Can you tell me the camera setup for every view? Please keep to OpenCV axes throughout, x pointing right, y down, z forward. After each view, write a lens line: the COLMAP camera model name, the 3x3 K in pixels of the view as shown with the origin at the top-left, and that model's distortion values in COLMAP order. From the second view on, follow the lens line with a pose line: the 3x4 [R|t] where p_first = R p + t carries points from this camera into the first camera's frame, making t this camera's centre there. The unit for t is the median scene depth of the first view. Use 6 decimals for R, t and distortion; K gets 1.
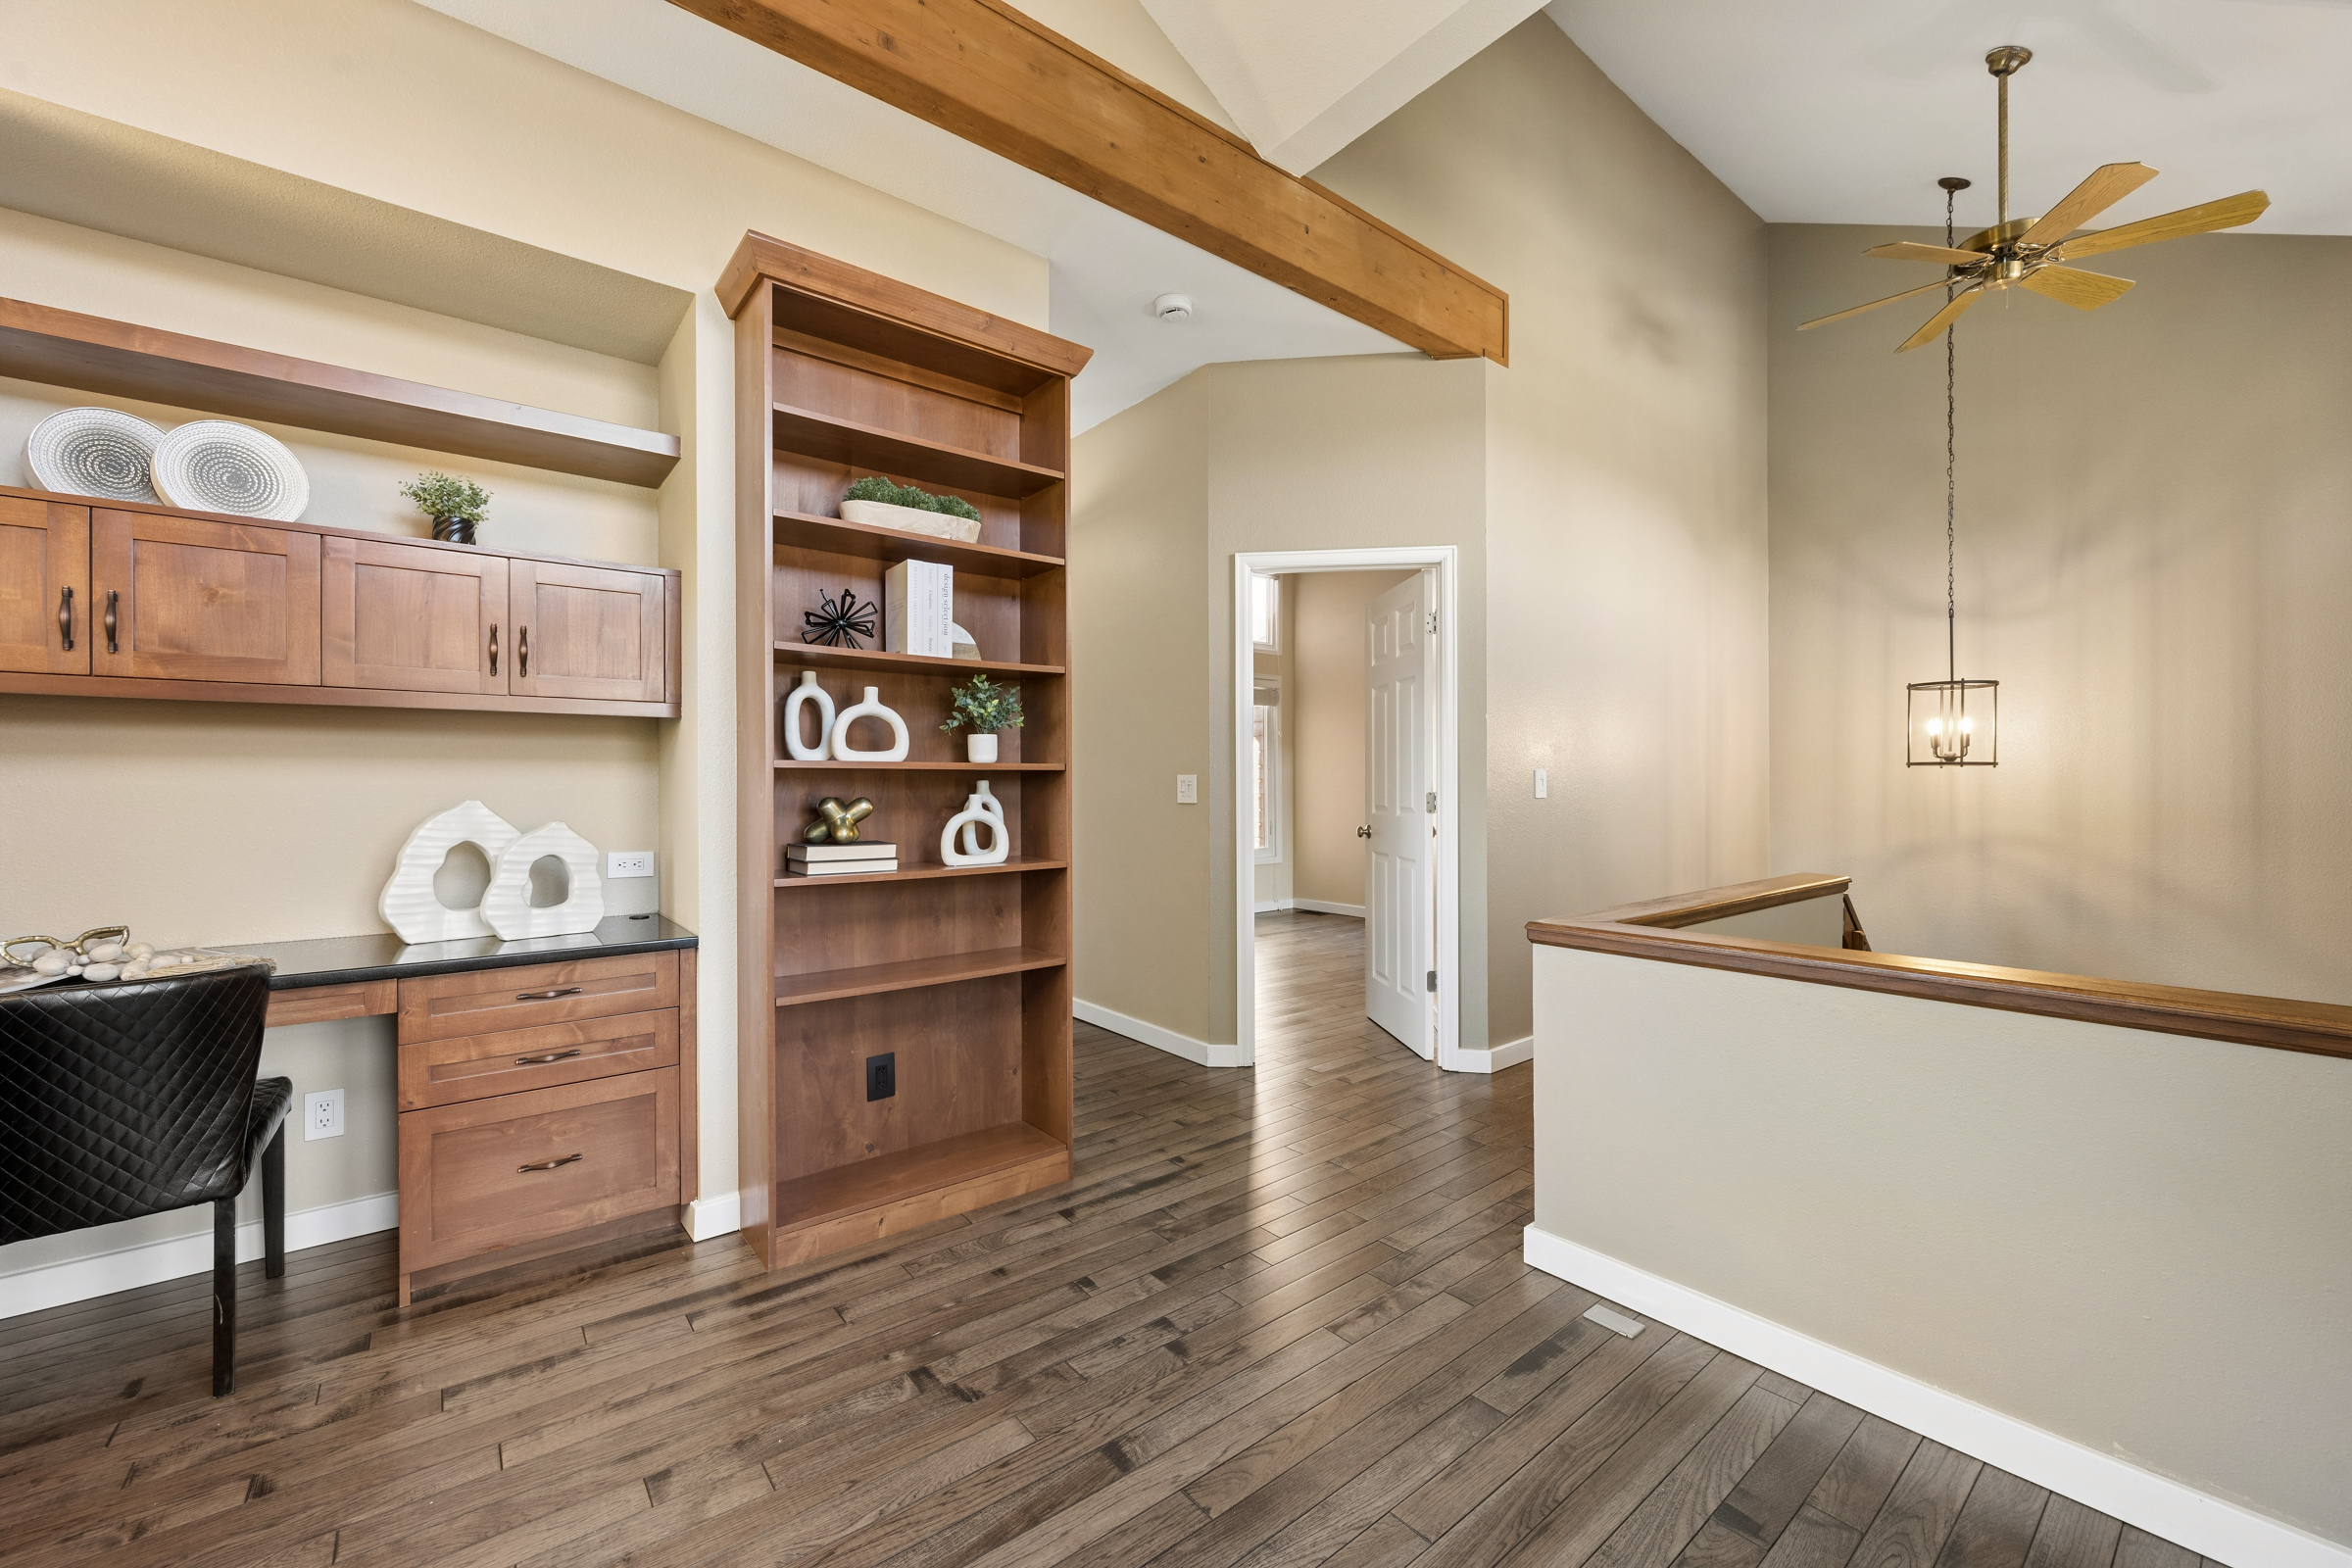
lens RADIAL K [[927.9, 0, 1173.5], [0, 927.9, 781.0], [0, 0, 1]] dist [-0.000904, 0.000085]
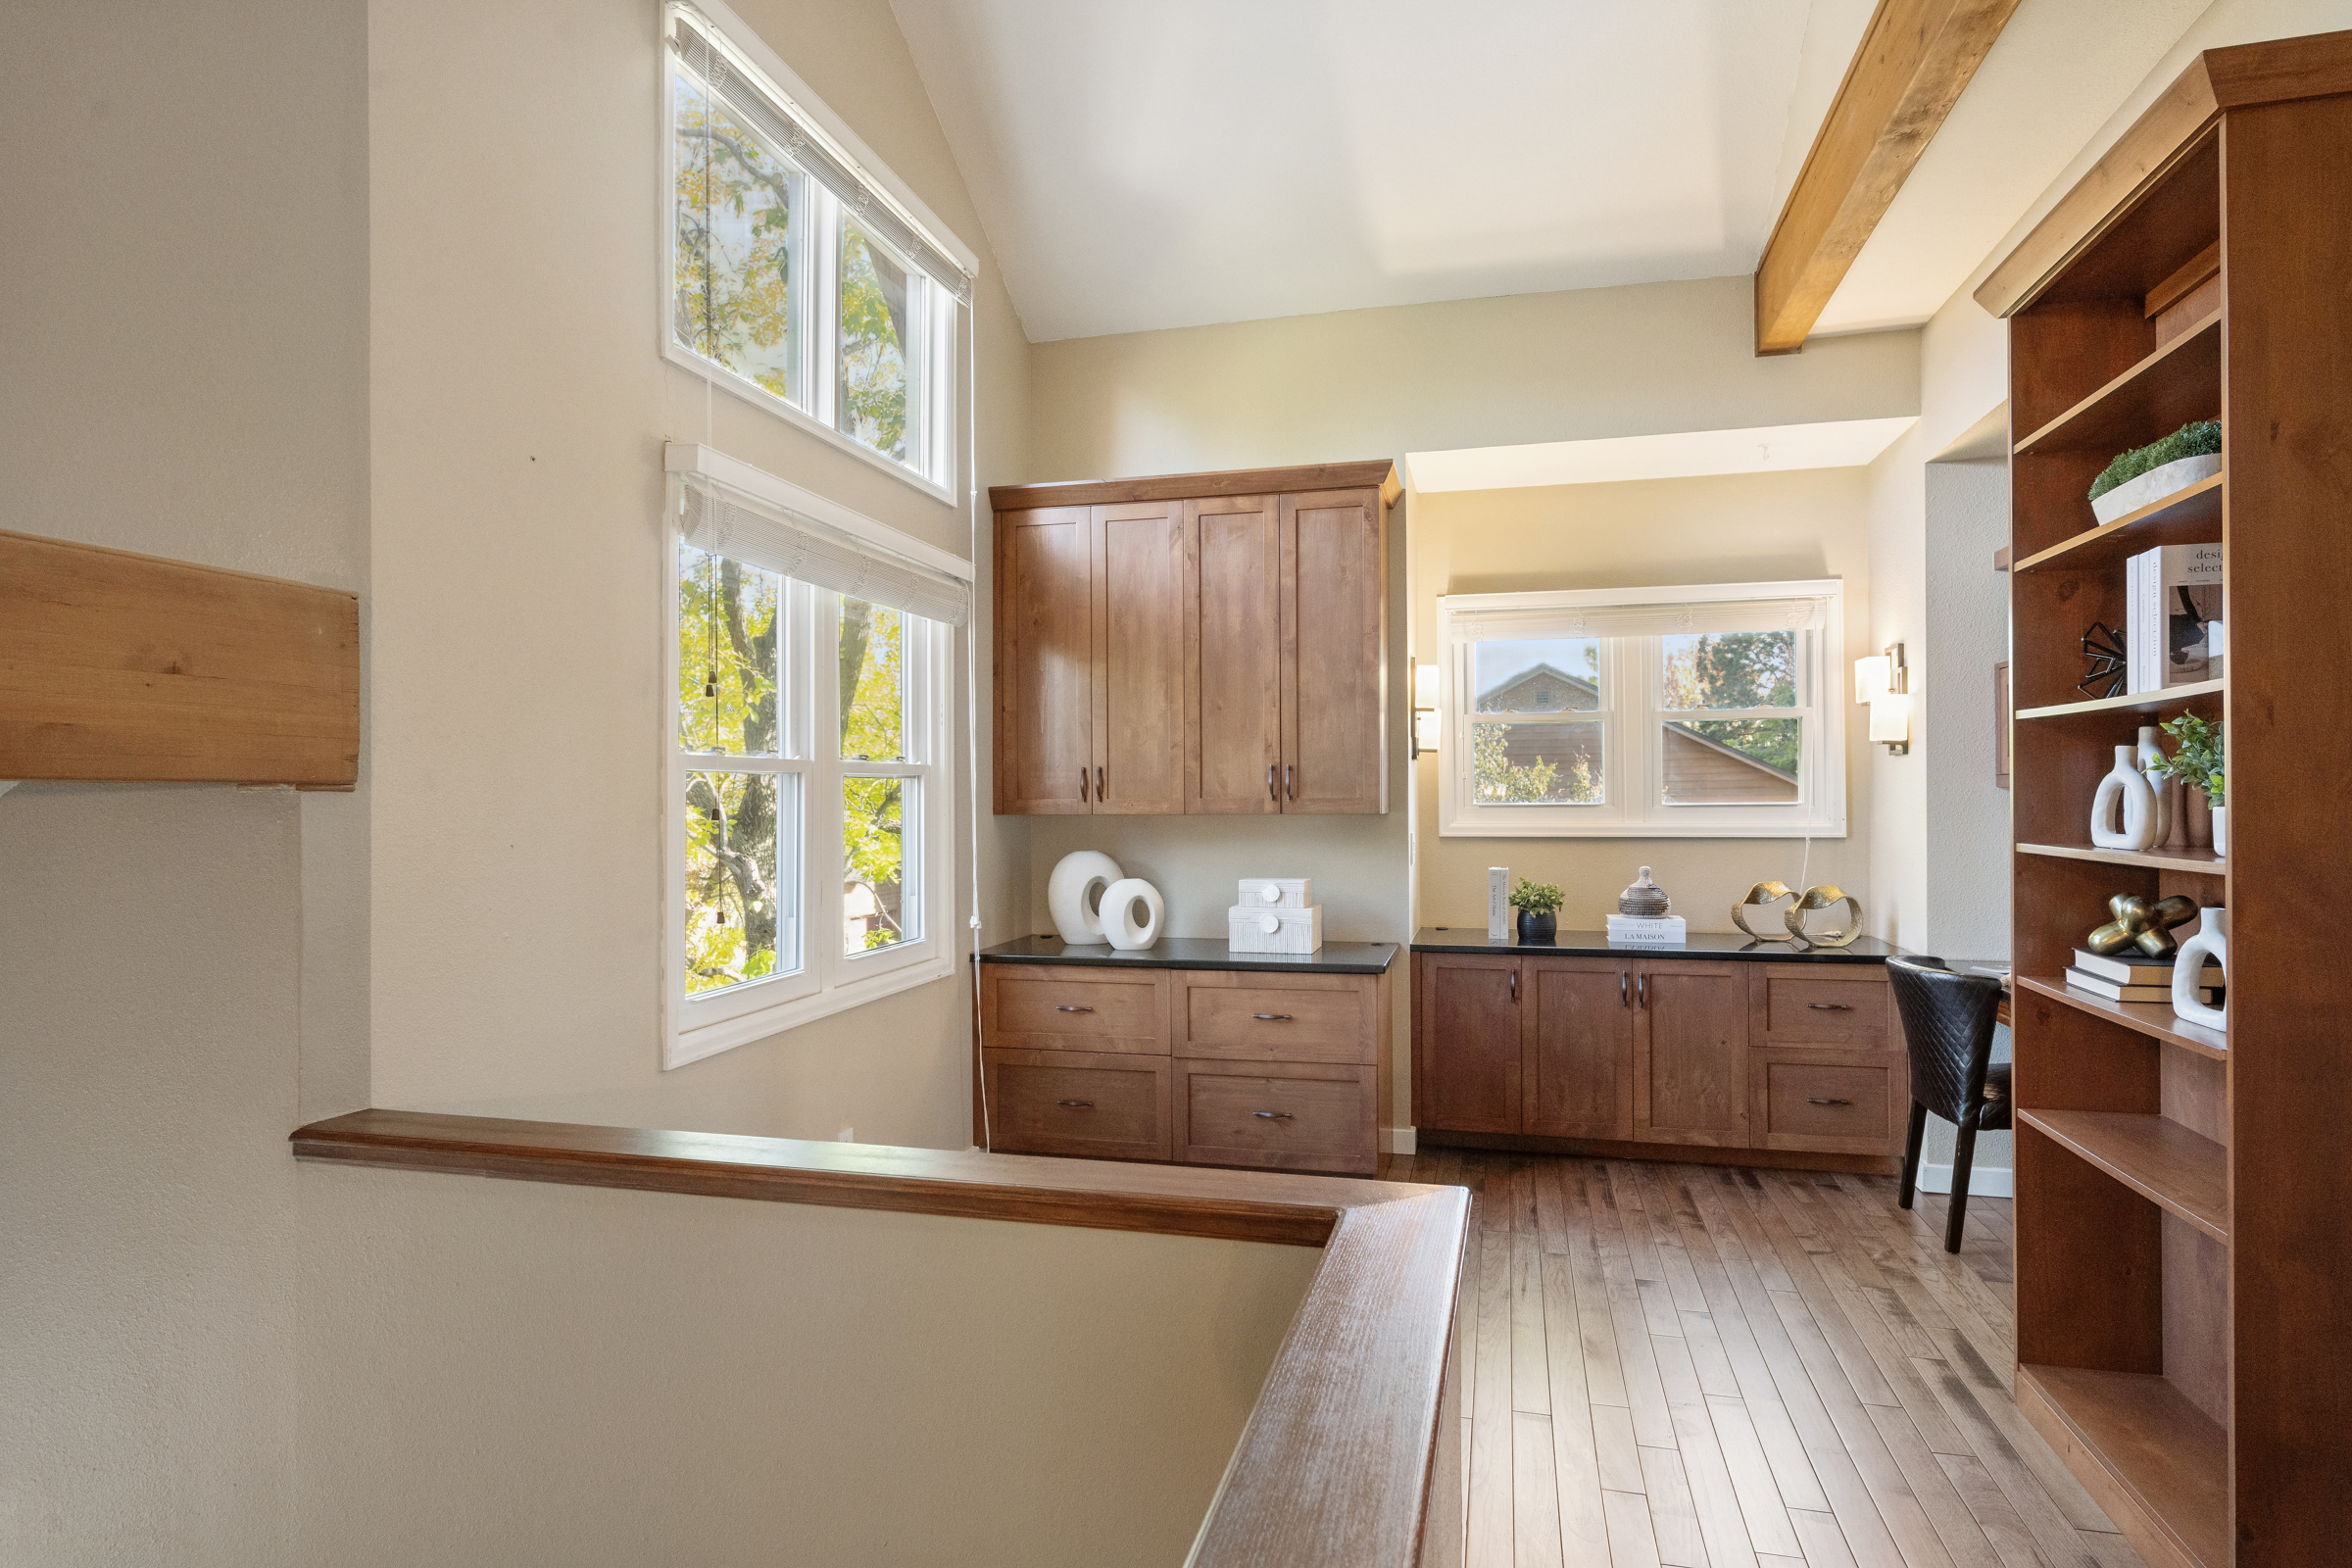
lens RADIAL K [[1276.7, 0, 1175.1], [0, 1276.7, 789.2], [0, 0, 1]] dist [0.000221, -0.000009]
pose [[-0.803179, -0.002737, -0.595731, 1.184916], [0.000905, 0.999983, -0.005815, -0.082470], [0.595737, -0.005210, -0.803163, 1.844099]]
